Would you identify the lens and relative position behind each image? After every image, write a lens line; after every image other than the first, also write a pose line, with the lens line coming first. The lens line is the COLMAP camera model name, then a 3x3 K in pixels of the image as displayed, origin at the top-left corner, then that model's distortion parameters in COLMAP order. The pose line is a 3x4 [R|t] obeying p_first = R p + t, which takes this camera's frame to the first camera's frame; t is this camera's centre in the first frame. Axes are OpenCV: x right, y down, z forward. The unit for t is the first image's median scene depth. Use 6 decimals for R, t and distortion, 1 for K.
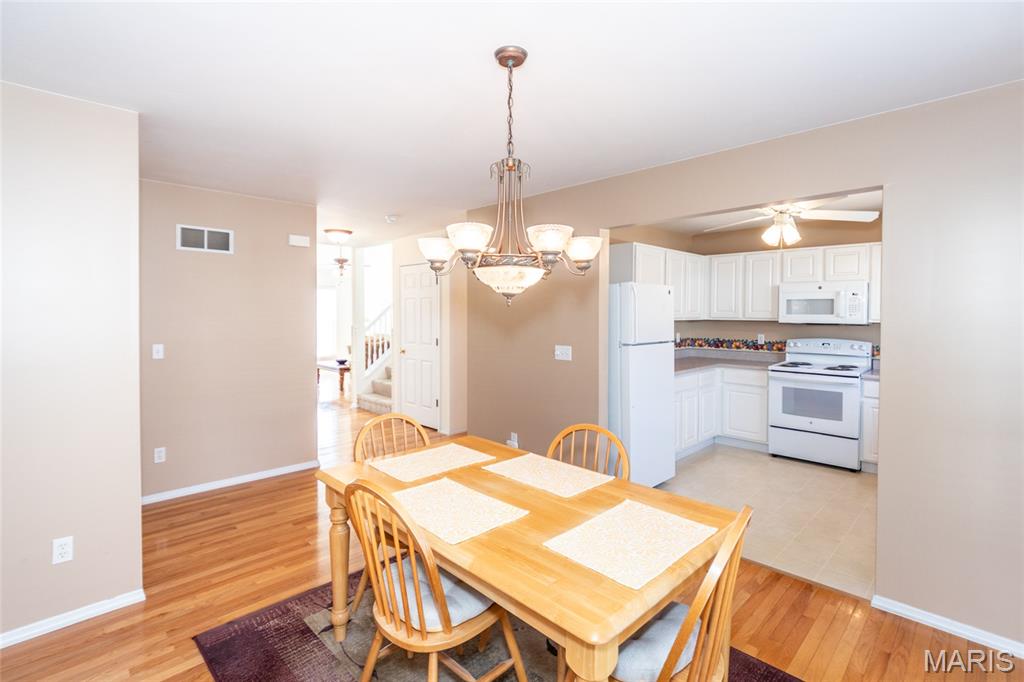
lens RADIAL K [[482.0, 0, 511.2], [0, 482.0, 320.6], [0, 0, 1]] dist [-0.012570, 0.001181]
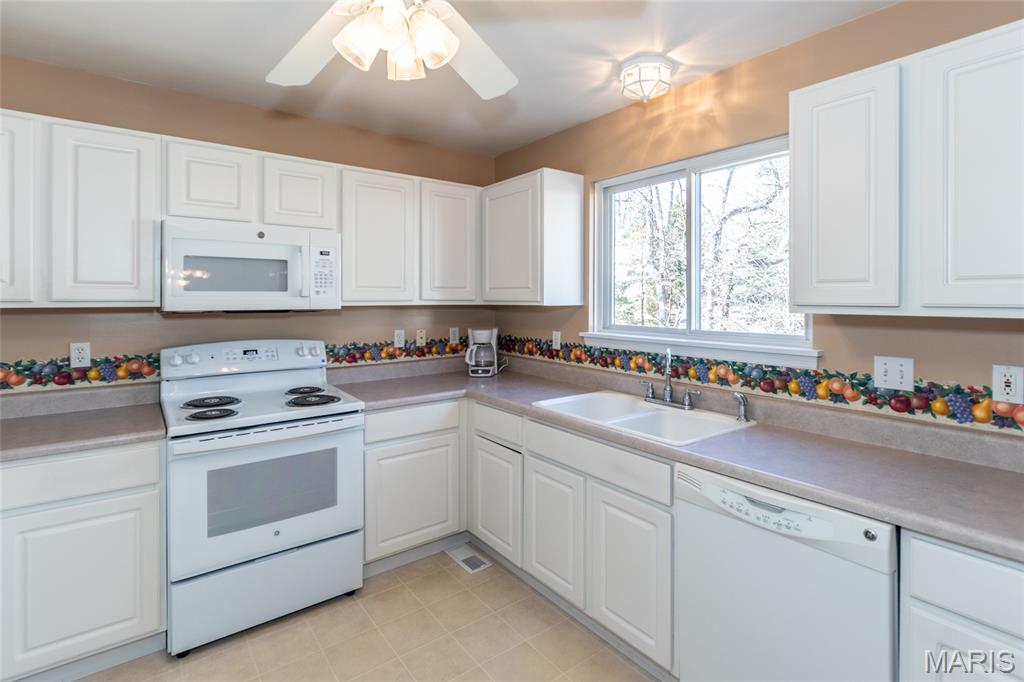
lens RADIAL K [[491.6, 0, 524.0], [0, 491.6, 297.0], [0, 0, 1]] dist [-0.012090, -0.000803]
pose [[0.115923, -0.000598, 0.993258, 0.187696], [0.020724, 0.999784, -0.001817, -0.000744], [-0.993042, 0.020795, 0.115910, 0.669762]]
